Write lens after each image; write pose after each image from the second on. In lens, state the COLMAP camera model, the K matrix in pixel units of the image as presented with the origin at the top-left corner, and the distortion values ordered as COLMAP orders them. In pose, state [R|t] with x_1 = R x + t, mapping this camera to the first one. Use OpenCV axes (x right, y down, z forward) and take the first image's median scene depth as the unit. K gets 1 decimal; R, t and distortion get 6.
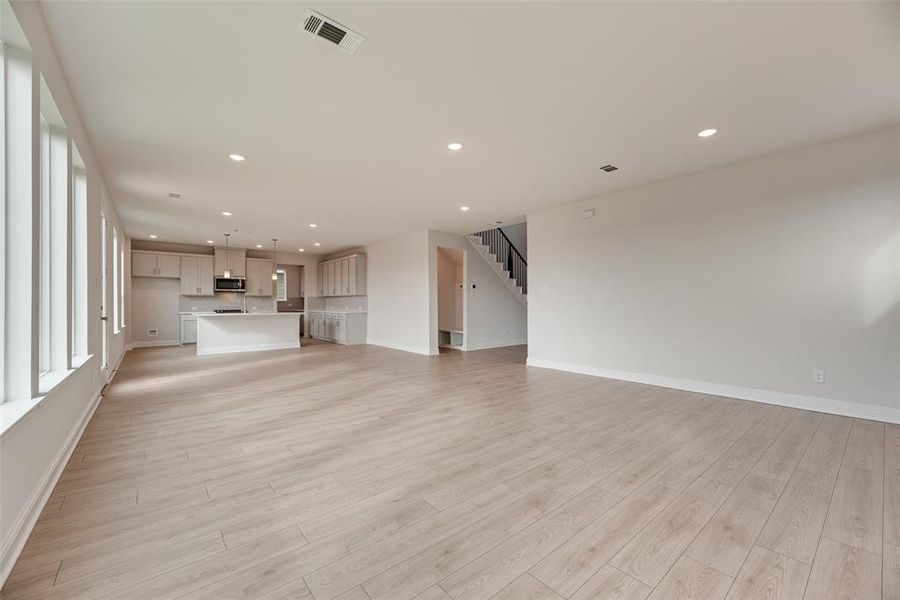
lens RADIAL K [[361.2, 0, 453.1], [0, 361.2, 297.0], [0, 0, 1]] dist [0.007921, -0.000065]
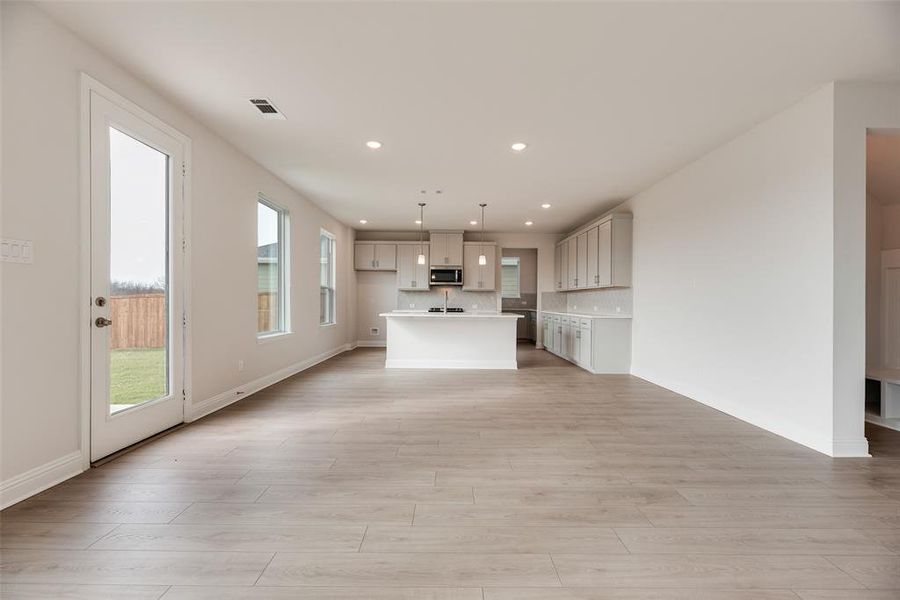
lens RADIAL K [[361.2, 0, 448.1], [0, 361.2, 304.5], [0, 0, 1]] dist [0.007921, -0.000065]
pose [[0.761159, 0.013028, -0.648434, -0.092503], [0.001619, 0.999757, 0.021987, 0.009709], [0.648563, -0.017785, 0.760953, 0.393834]]
